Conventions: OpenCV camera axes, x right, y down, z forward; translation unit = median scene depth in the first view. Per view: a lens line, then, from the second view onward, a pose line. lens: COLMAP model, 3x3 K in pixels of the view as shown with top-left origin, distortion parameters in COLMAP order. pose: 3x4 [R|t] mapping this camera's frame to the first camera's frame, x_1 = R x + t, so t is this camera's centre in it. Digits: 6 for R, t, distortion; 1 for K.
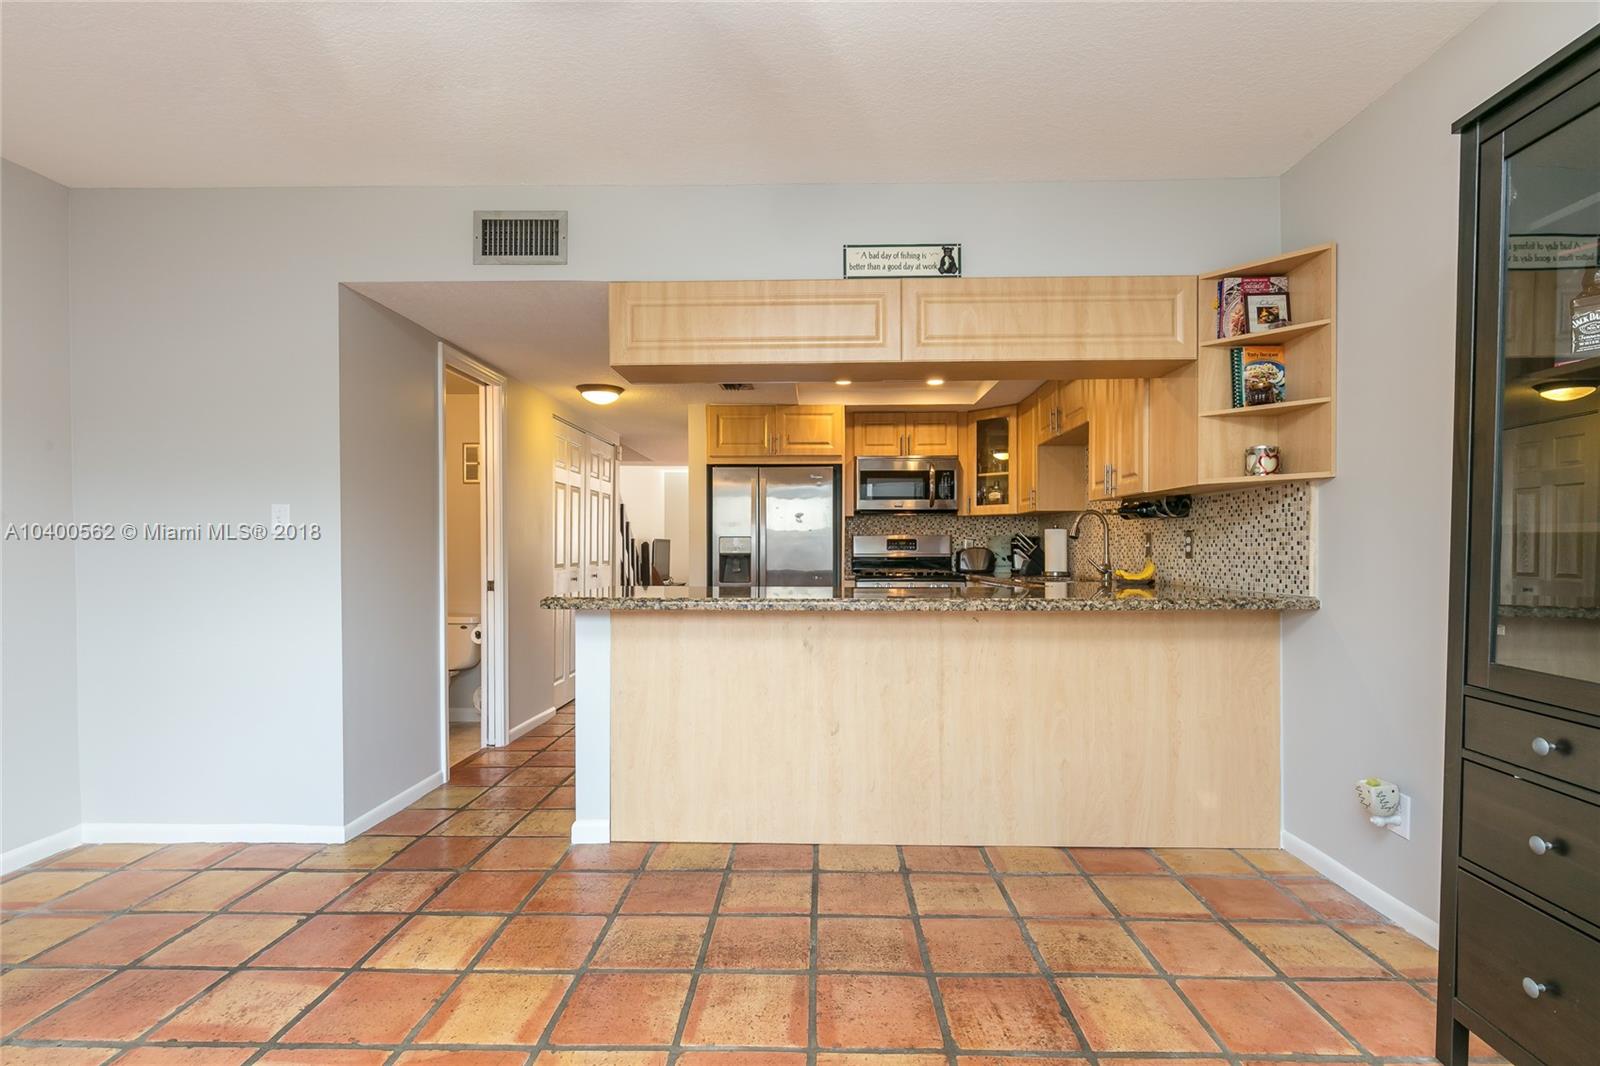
lens RADIAL K [[745.3, 0, 798.4], [0, 745.3, 549.6], [0, 0, 1]] dist [-0.016126, -0.000163]
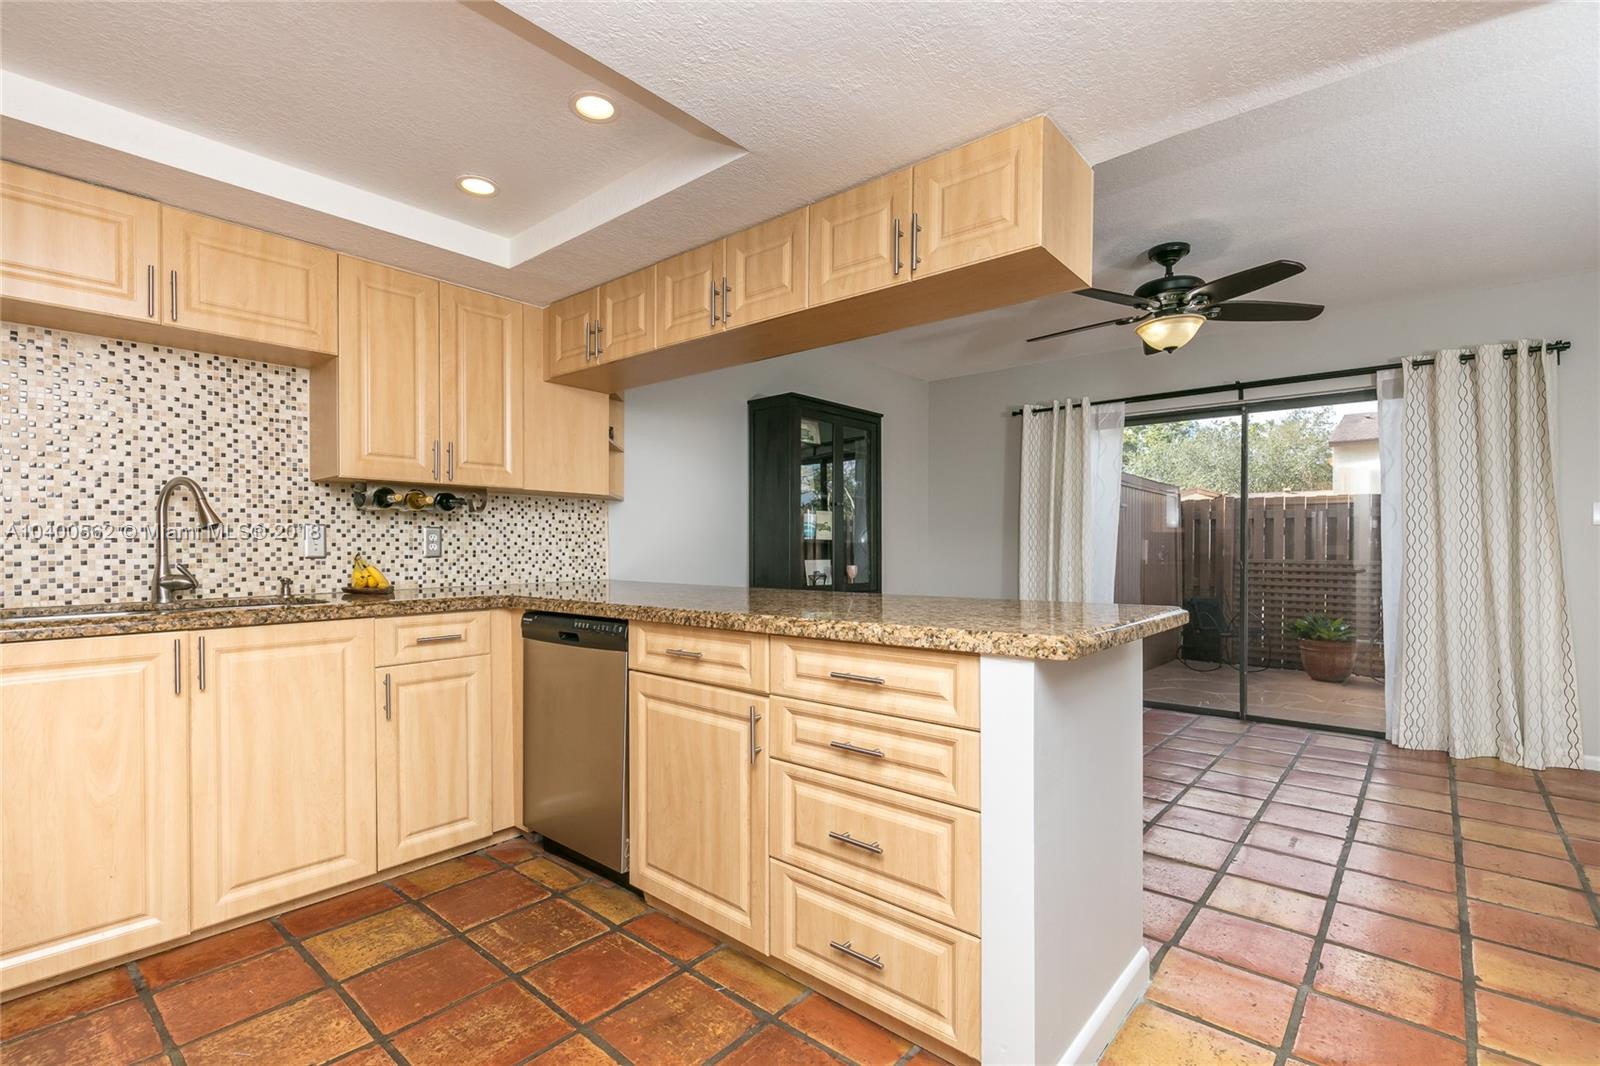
lens RADIAL K [[739.3, 0, 800.4], [0, 739.3, 552.8], [0, 0, 1]] dist [0.002825, 0.000026]
pose [[-0.774448, -0.005614, 0.632613, -0.507221], [0.000550, 0.999954, 0.009546, -0.003402], [-0.632638, 0.007741, -0.774409, 1.805750]]
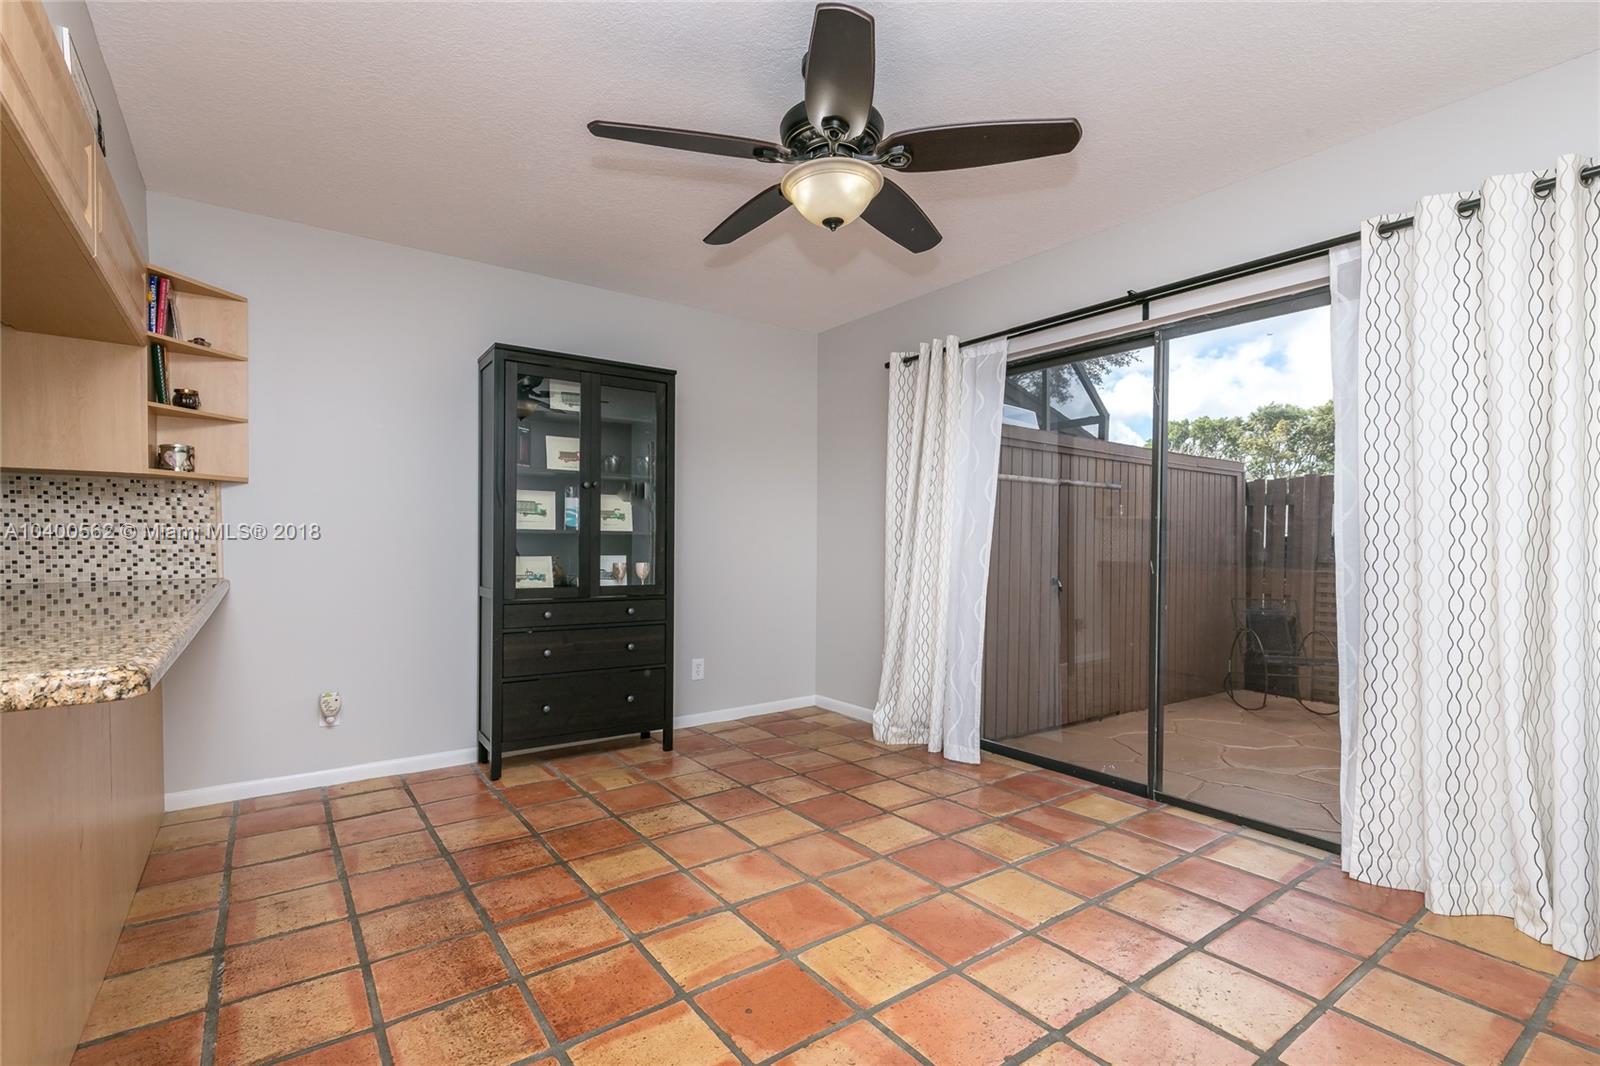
lens RADIAL K [[739.3, 0, 805.1], [0, 739.3, 554.2], [0, 0, 1]] dist [0.002825, 0.000026]
pose [[-0.607961, -0.019496, 0.793728, -0.808662], [-0.002228, 0.999736, 0.022849, -0.005020], [-0.793964, 0.012123, -0.607844, 0.929987]]
